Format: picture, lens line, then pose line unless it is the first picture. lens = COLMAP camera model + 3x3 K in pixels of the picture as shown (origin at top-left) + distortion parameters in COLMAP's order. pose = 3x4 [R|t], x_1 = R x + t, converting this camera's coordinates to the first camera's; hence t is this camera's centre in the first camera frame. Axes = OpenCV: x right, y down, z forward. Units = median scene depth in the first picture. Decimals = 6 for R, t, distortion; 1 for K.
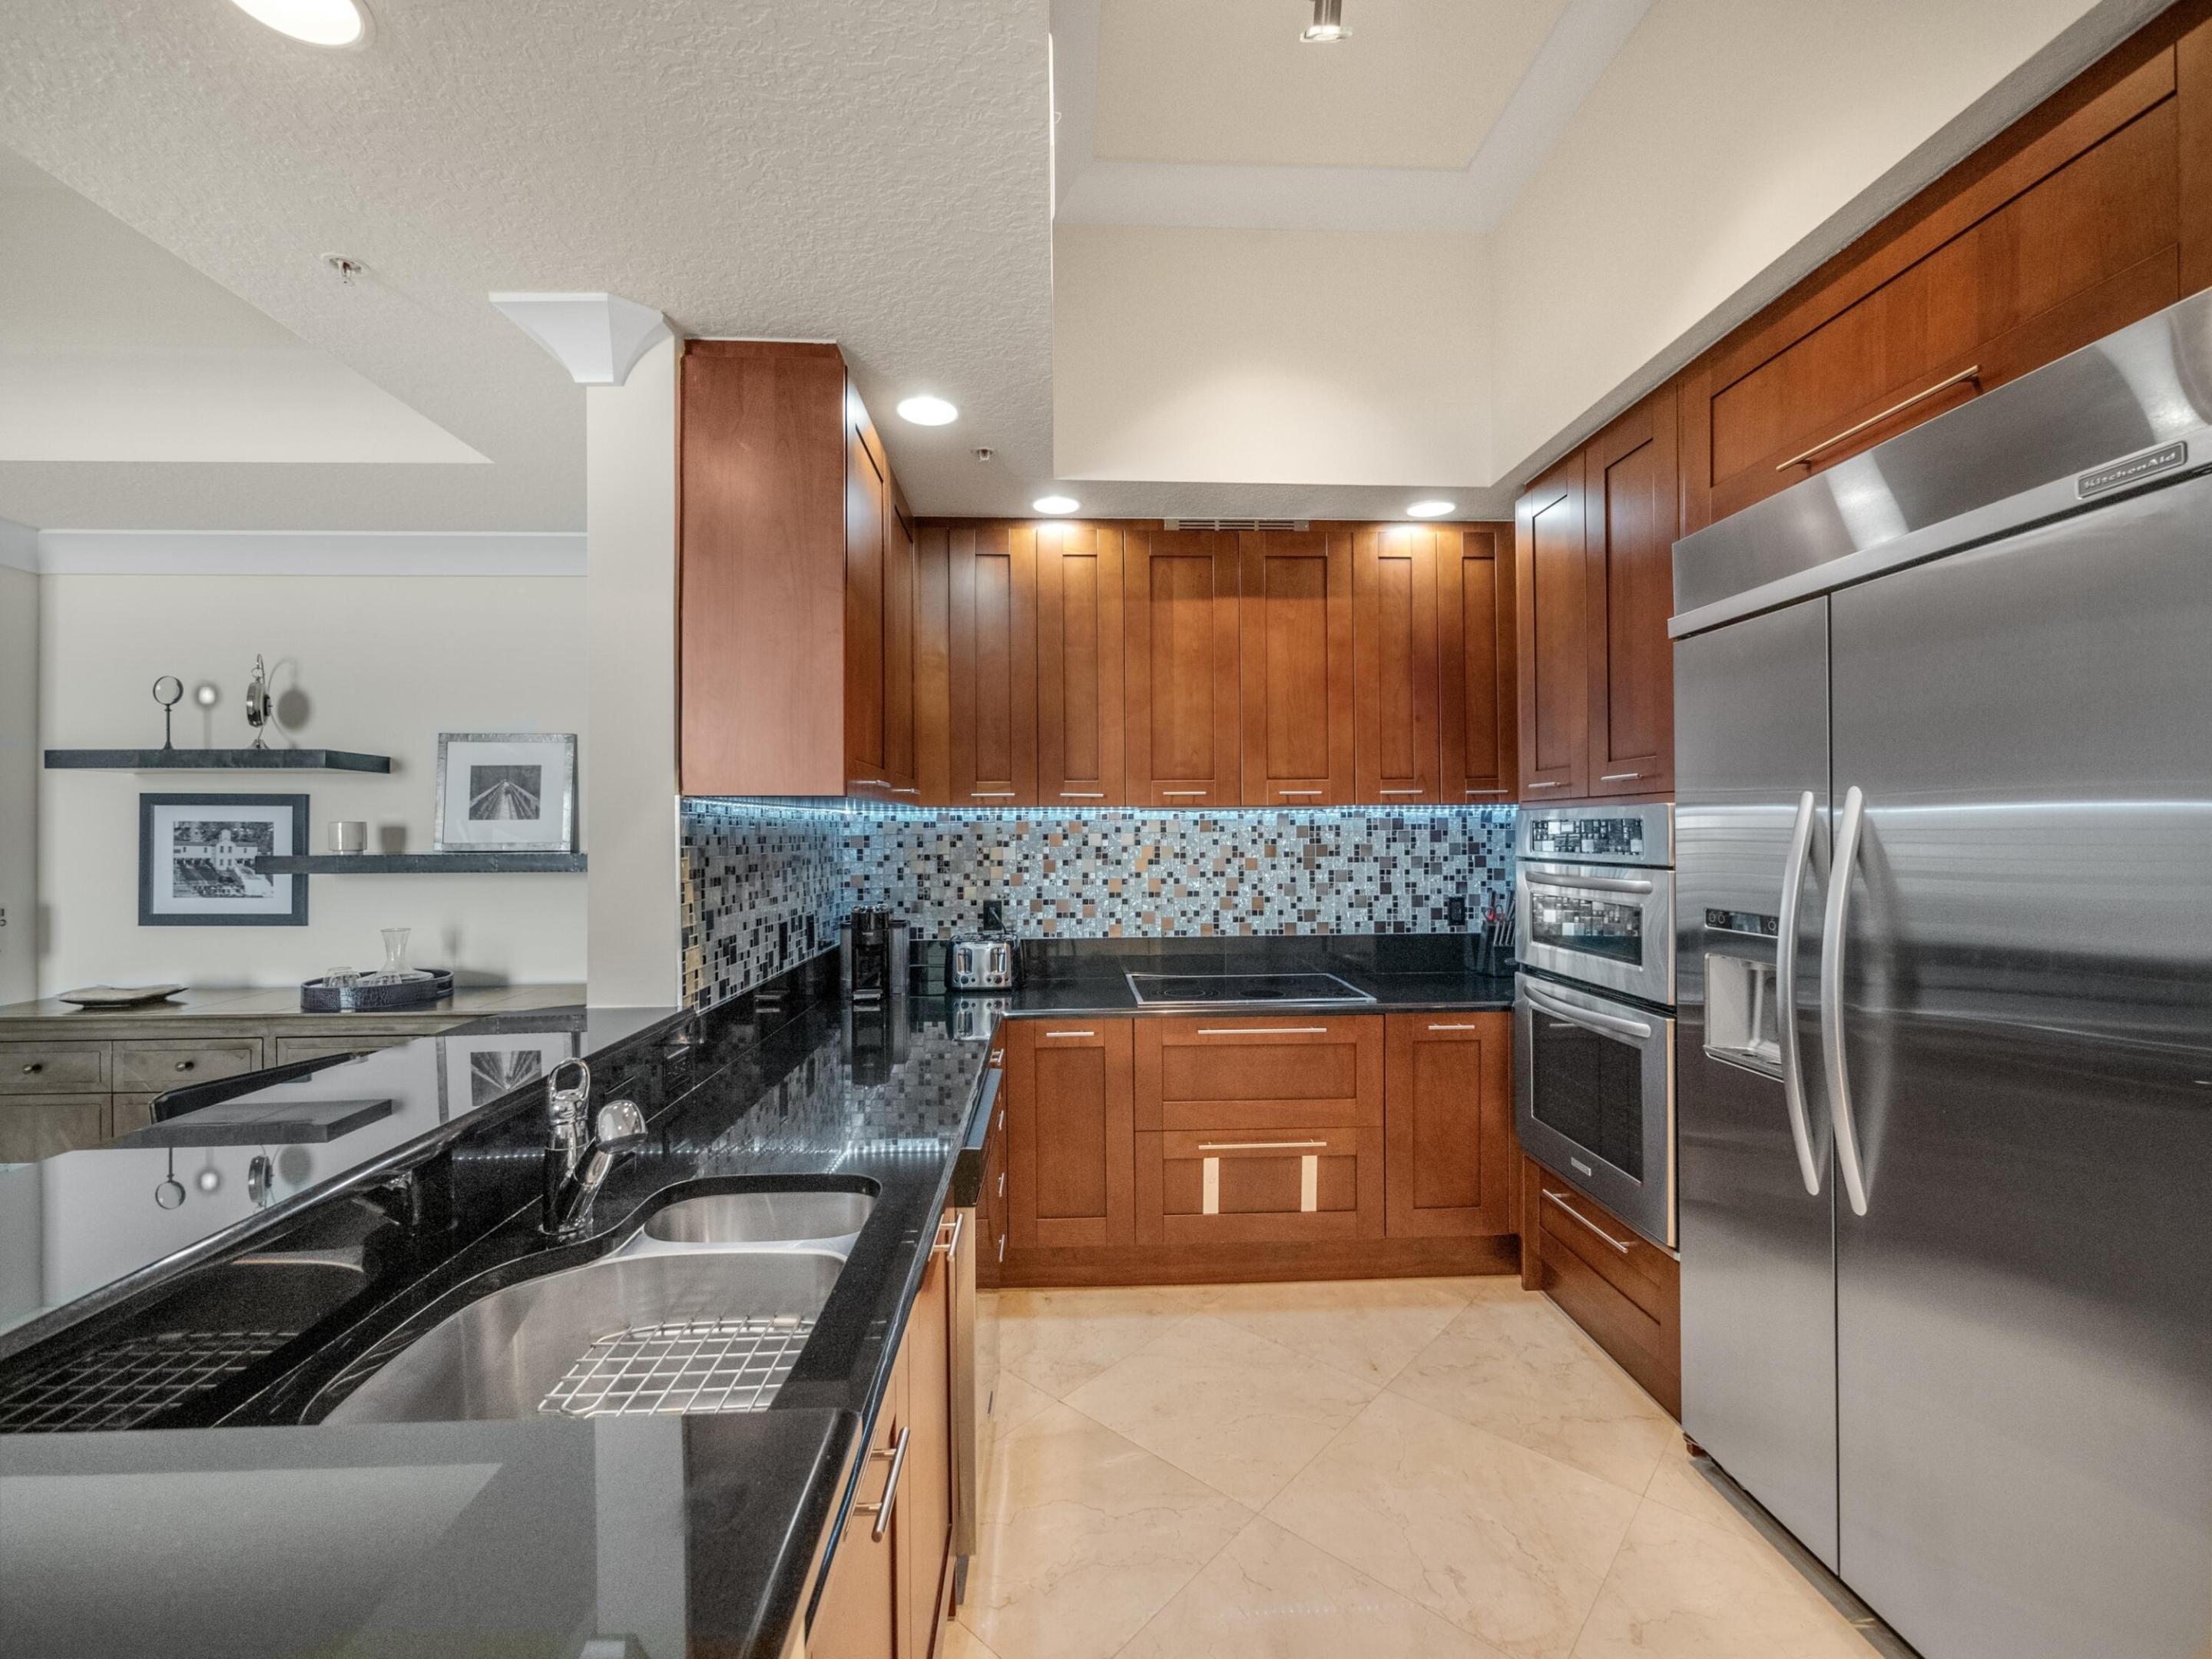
lens RADIAL K [[954.1, 0, 1099.3], [0, 954.1, 825.8], [0, 0, 1]] dist [-0.014820, 0.000578]
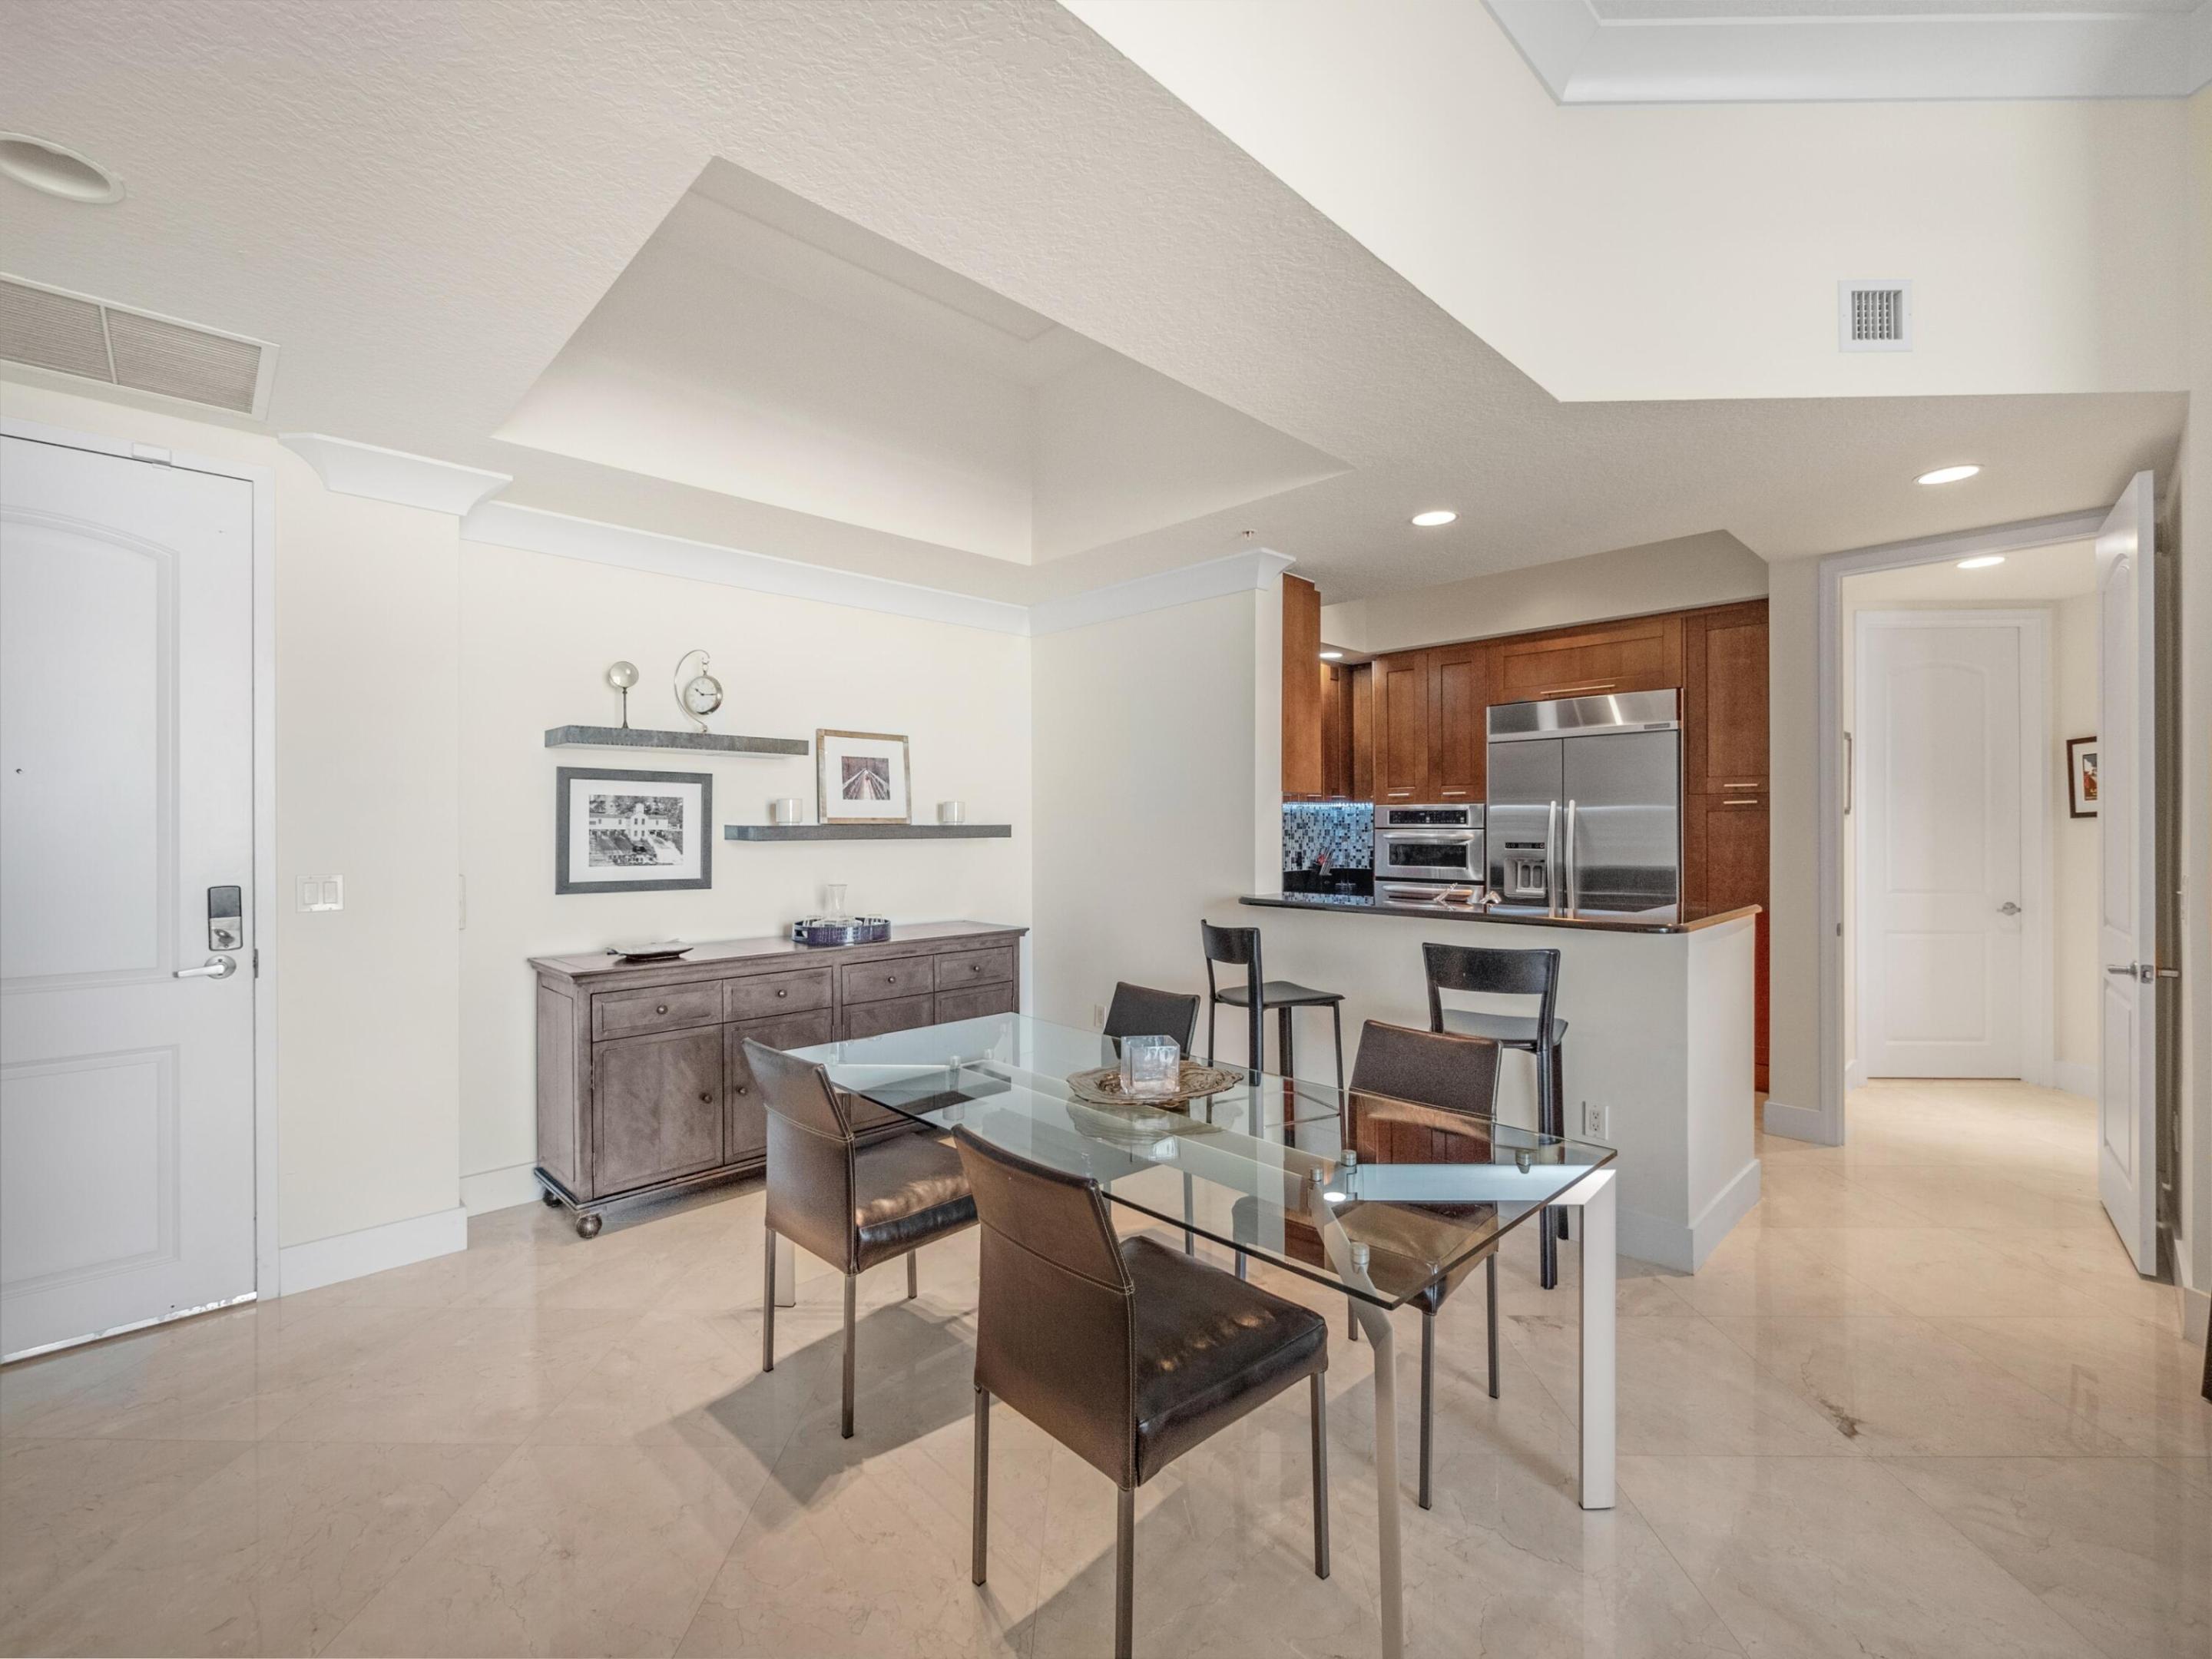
lens RADIAL K [[954.1, 0, 1119.8], [0, 954.1, 835.2], [0, 0, 1]] dist [-0.014820, 0.000578]
pose [[0.742228, -0.002632, 0.670142, -1.251225], [-0.005525, 0.999934, 0.010047, 0.026945], [-0.670124, -0.011159, 0.742165, -0.191216]]
